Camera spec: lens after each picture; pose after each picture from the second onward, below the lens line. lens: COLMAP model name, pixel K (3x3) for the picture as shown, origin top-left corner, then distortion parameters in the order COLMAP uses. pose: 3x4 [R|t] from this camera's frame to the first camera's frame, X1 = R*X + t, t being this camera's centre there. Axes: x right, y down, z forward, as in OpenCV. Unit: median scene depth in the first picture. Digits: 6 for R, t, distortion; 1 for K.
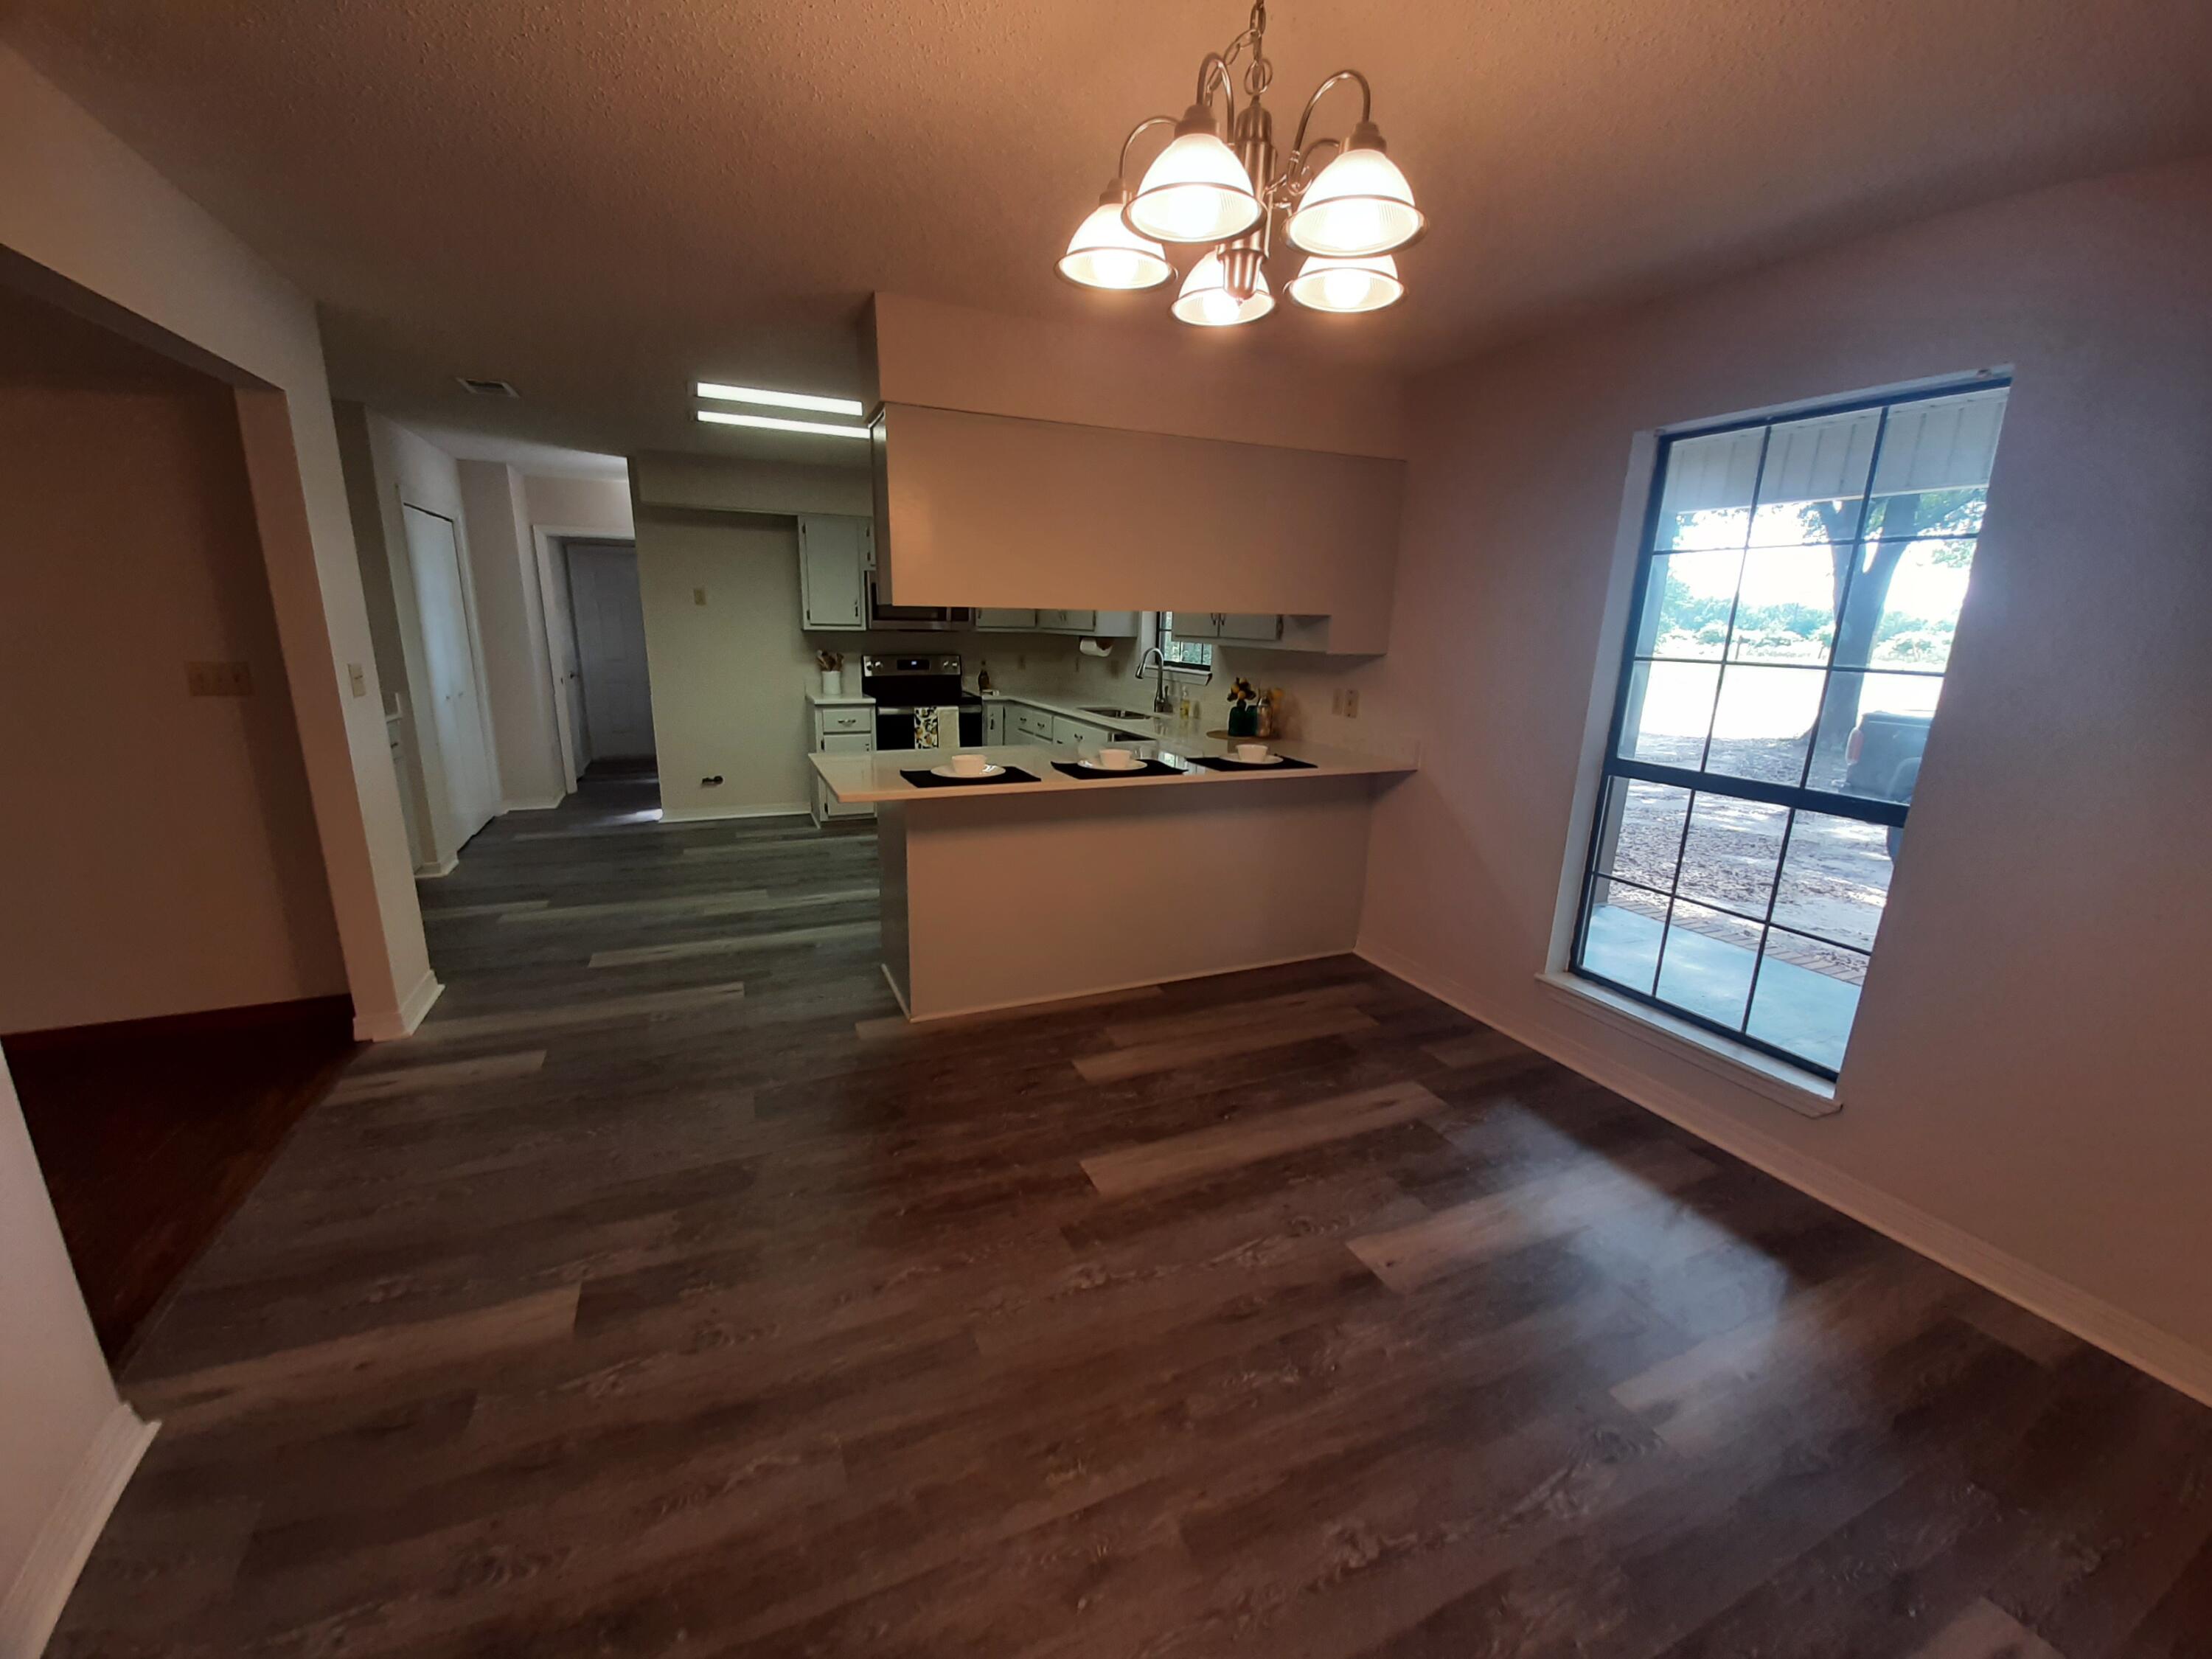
lens RADIAL K [[872.8, 0, 1100.9], [0, 872.8, 844.6], [0, 0, 1]] dist [-0.009717, -0.003027]
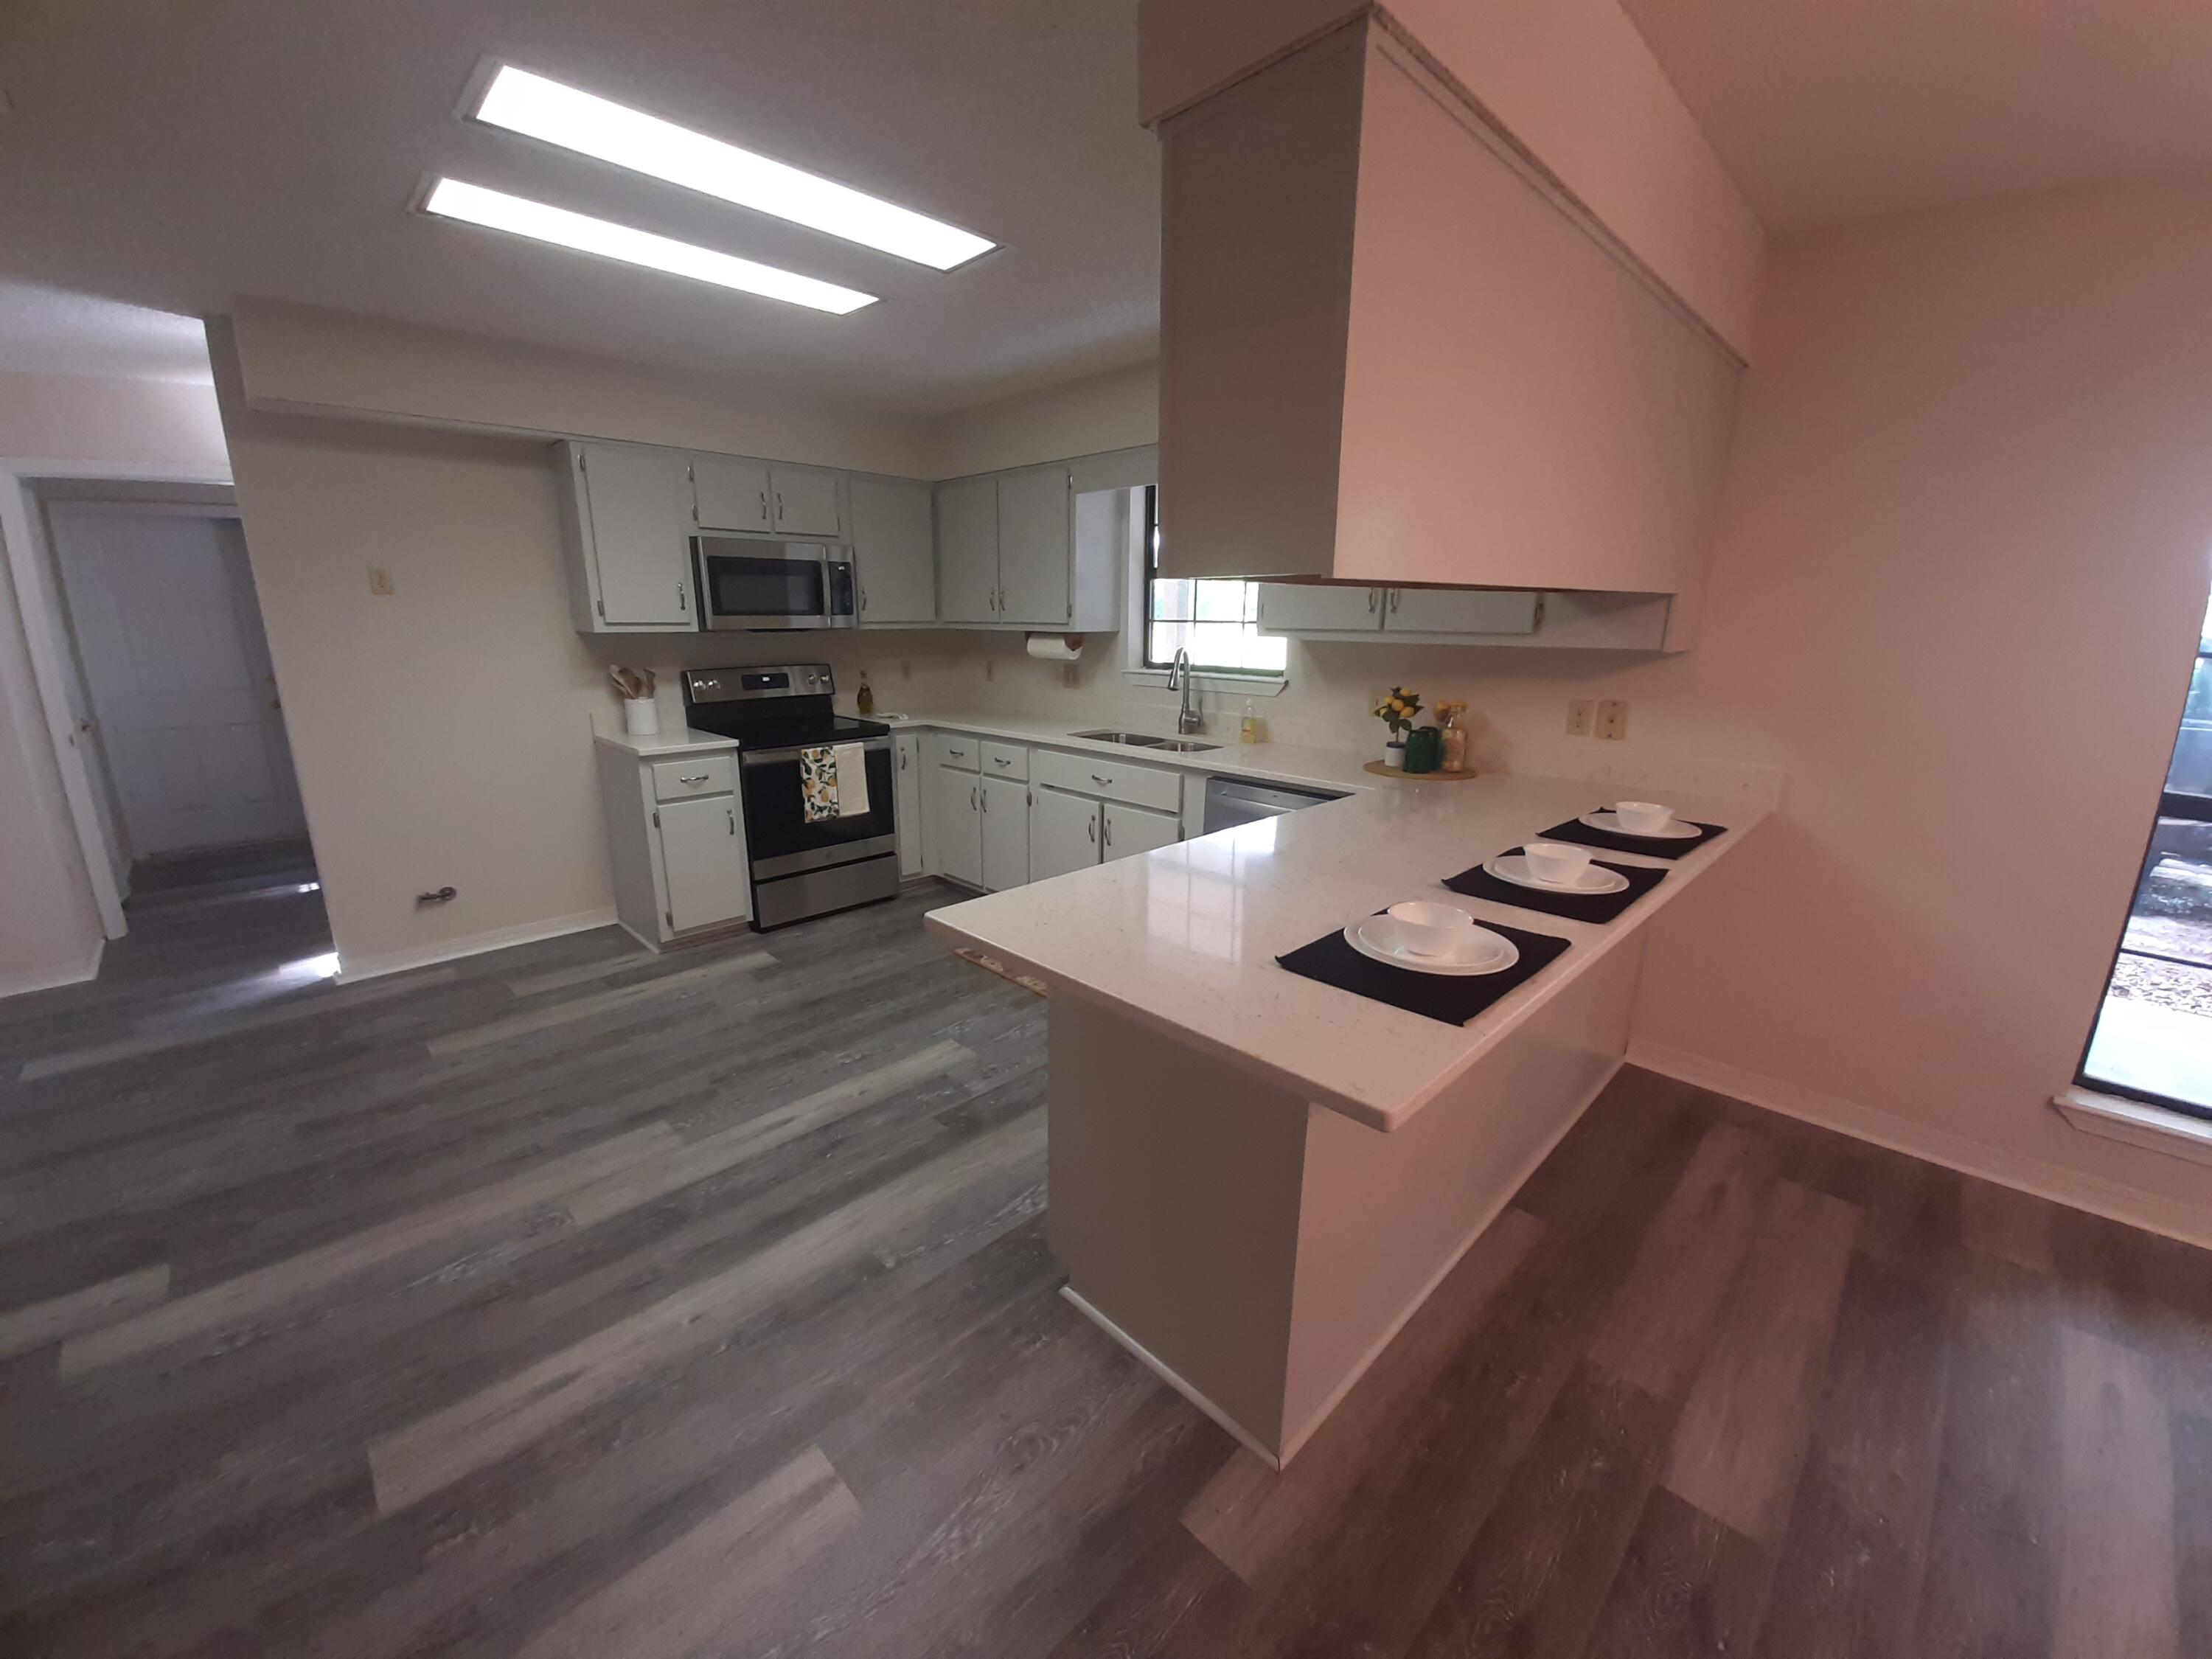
lens RADIAL K [[872.8, 0, 1096.4], [0, 872.8, 830.7], [0, 0, 1]] dist [-0.009717, -0.003027]
pose [[0.935824, -0.103610, 0.336896, -0.238426], [0.104260, 0.994418, 0.016214, -0.085897], [-0.336695, 0.019951, 0.941402, 0.323257]]
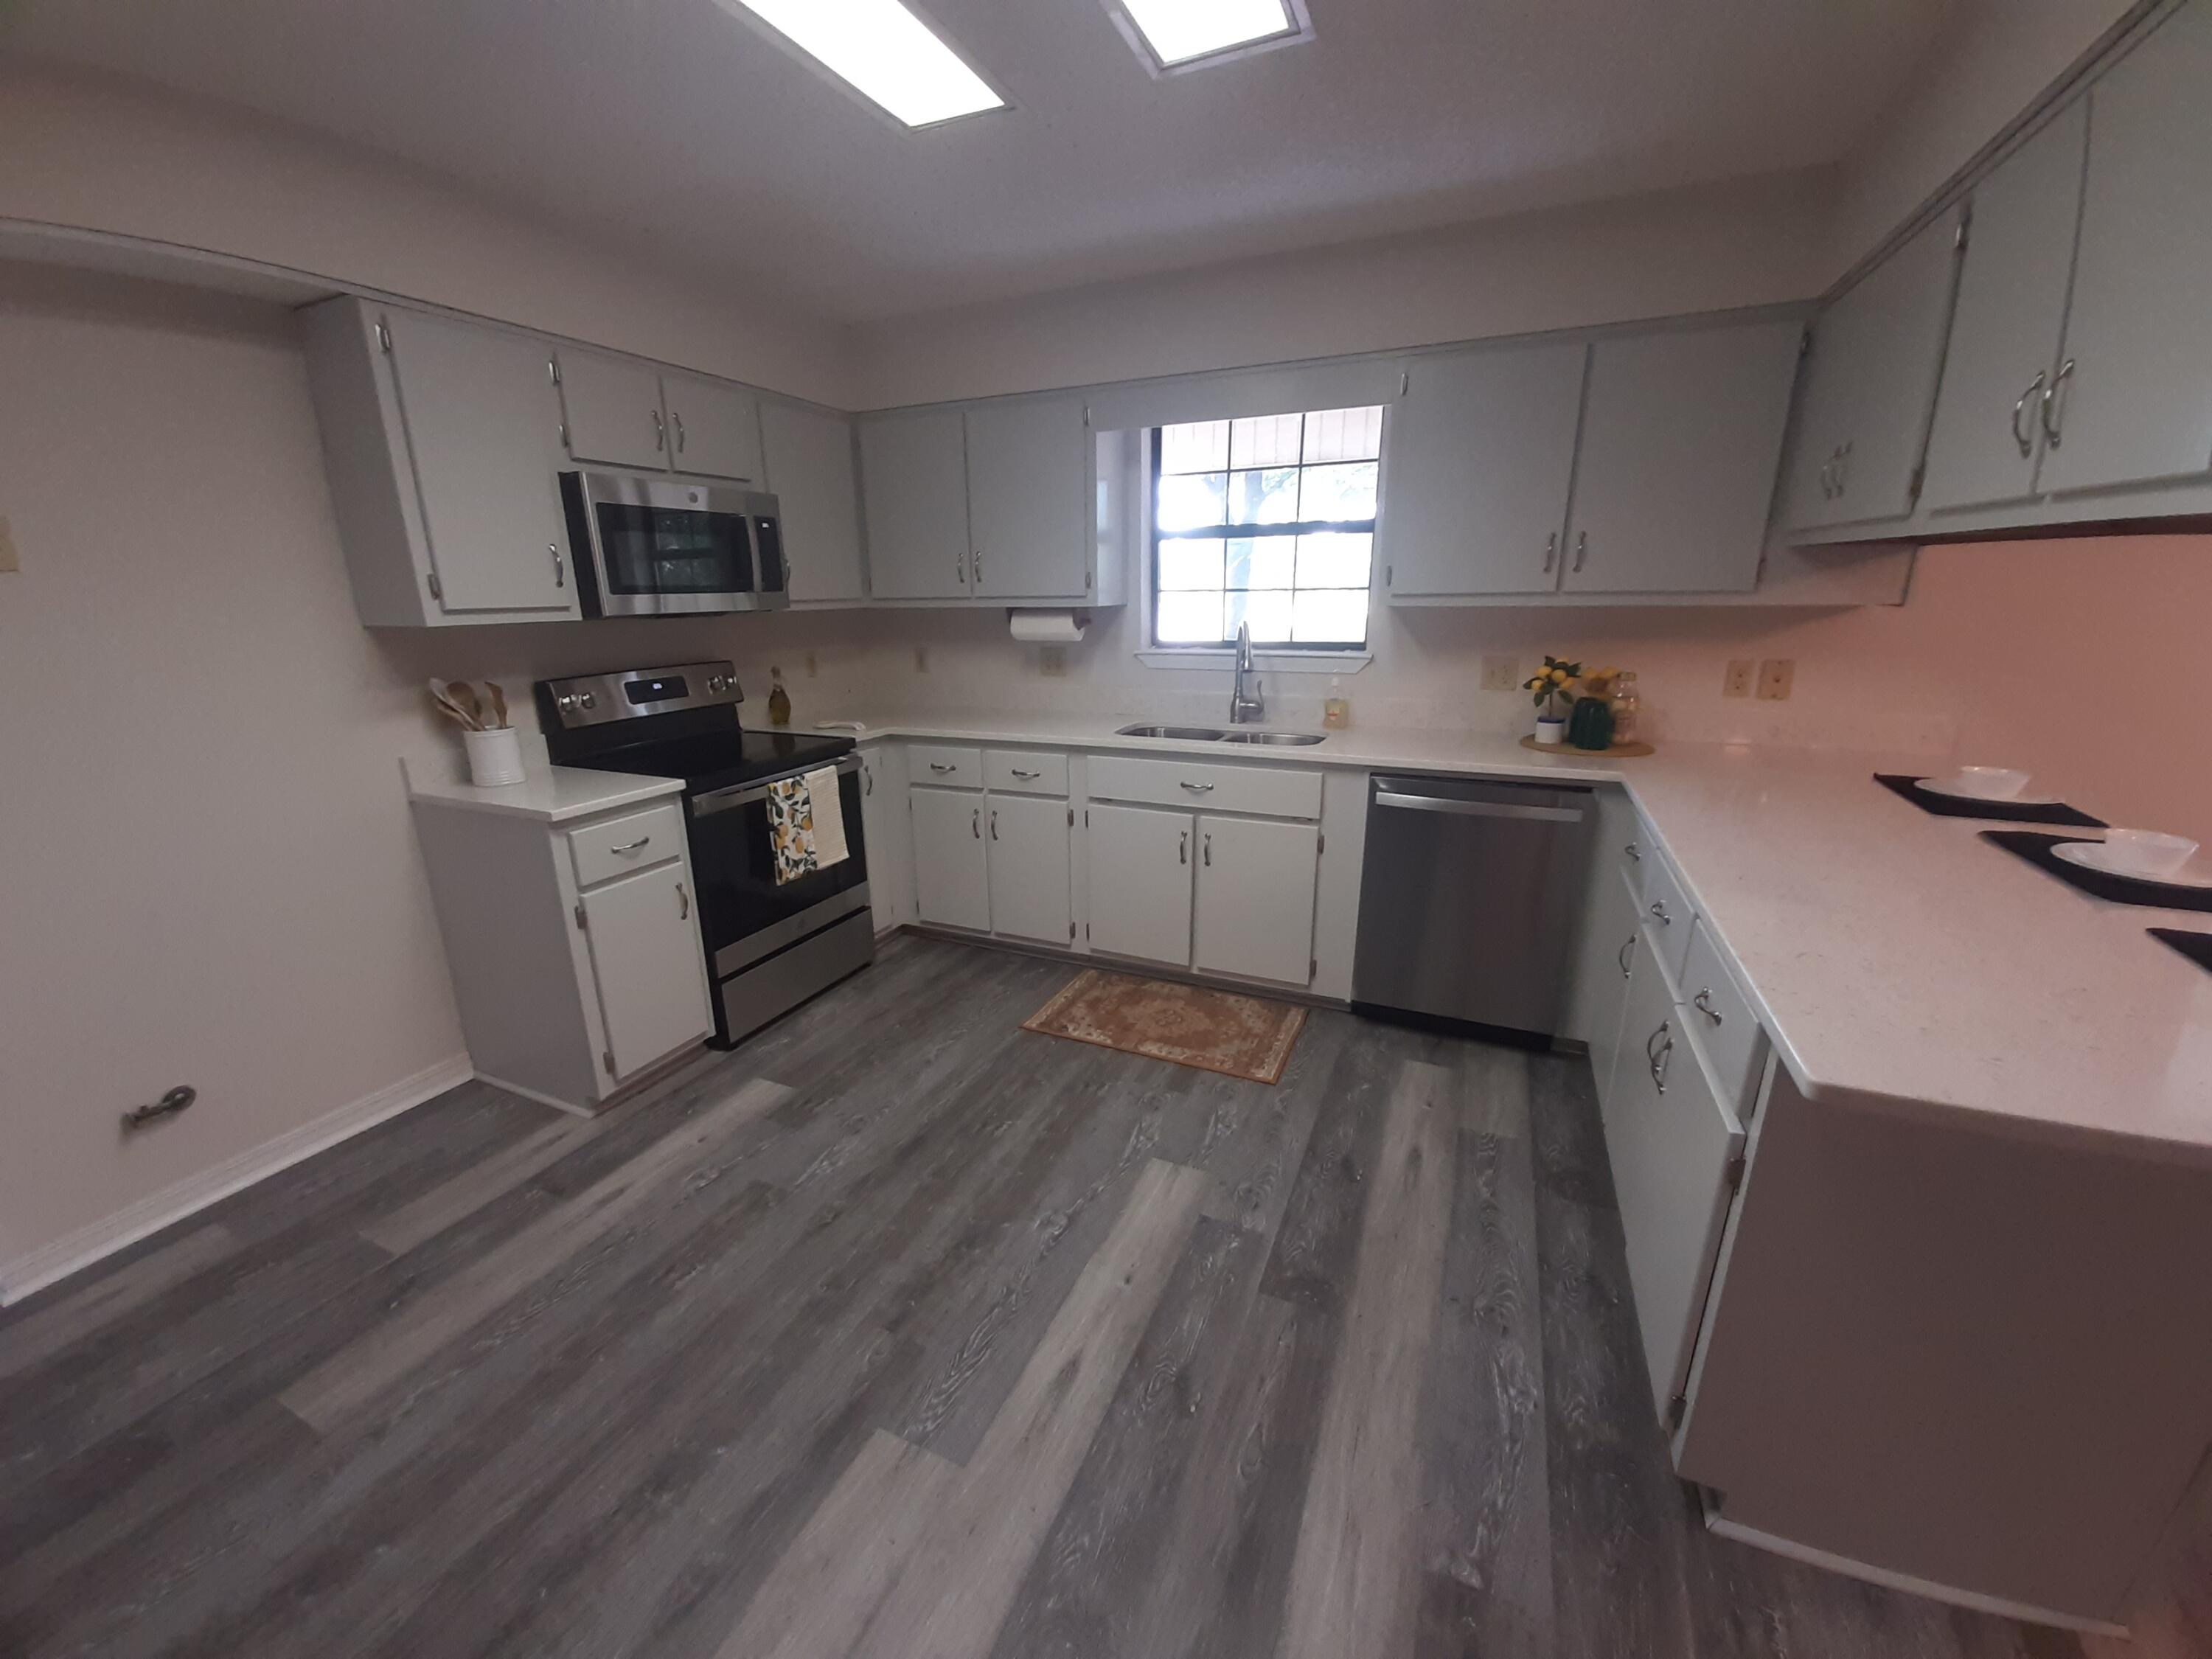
lens RADIAL K [[872.8, 0, 1097.7], [0, 872.8, 829.4], [0, 0, 1]] dist [-0.009717, -0.003027]
pose [[0.748383, -0.209934, 0.629166, -0.385628], [0.196338, 0.976193, 0.092186, -0.144815], [-0.633541, 0.054539, 0.771785, 0.553014]]
